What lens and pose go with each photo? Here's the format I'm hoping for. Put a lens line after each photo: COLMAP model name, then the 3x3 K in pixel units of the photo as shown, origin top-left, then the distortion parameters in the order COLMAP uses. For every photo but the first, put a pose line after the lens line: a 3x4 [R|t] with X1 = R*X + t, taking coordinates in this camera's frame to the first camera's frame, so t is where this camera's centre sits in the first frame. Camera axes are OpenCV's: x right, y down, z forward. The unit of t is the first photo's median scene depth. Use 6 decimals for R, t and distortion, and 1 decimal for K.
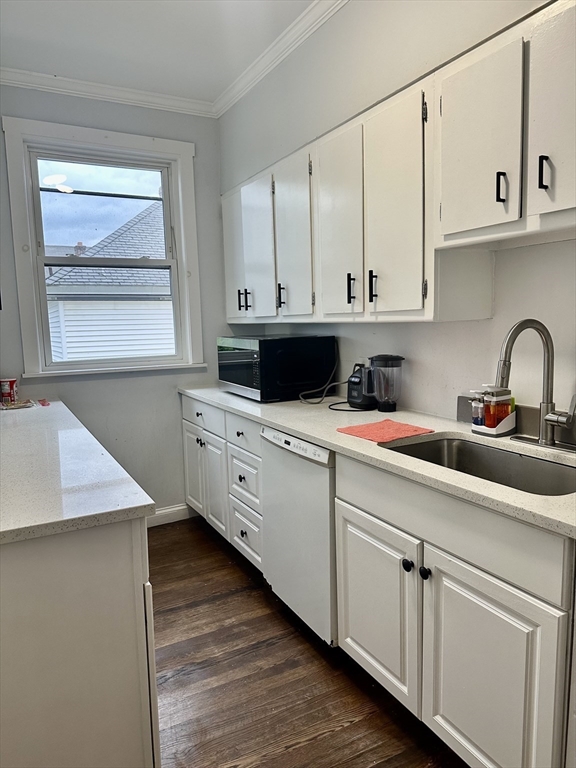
lens RADIAL K [[537.5, 0, 288.9], [0, 537.5, 381.8], [0, 0, 1]] dist [0.096234, -0.140439]
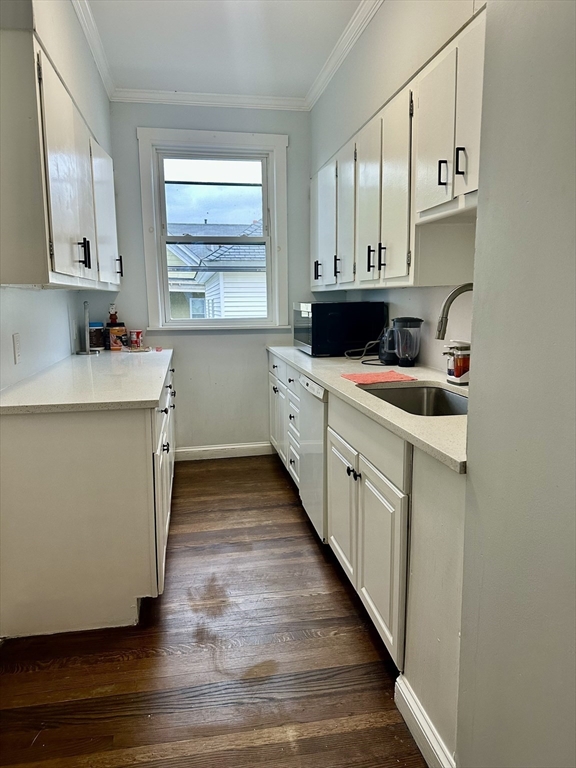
lens RADIAL K [[537.5, 0, 288.9], [0, 537.5, 381.8], [0, 0, 1]] dist [0.096234, -0.140439]
pose [[0.951355, 0.062935, -0.301601, 0.264588], [-0.049419, 0.997411, 0.052246, 0.035341], [0.304108, -0.034799, 0.952002, -0.159580]]
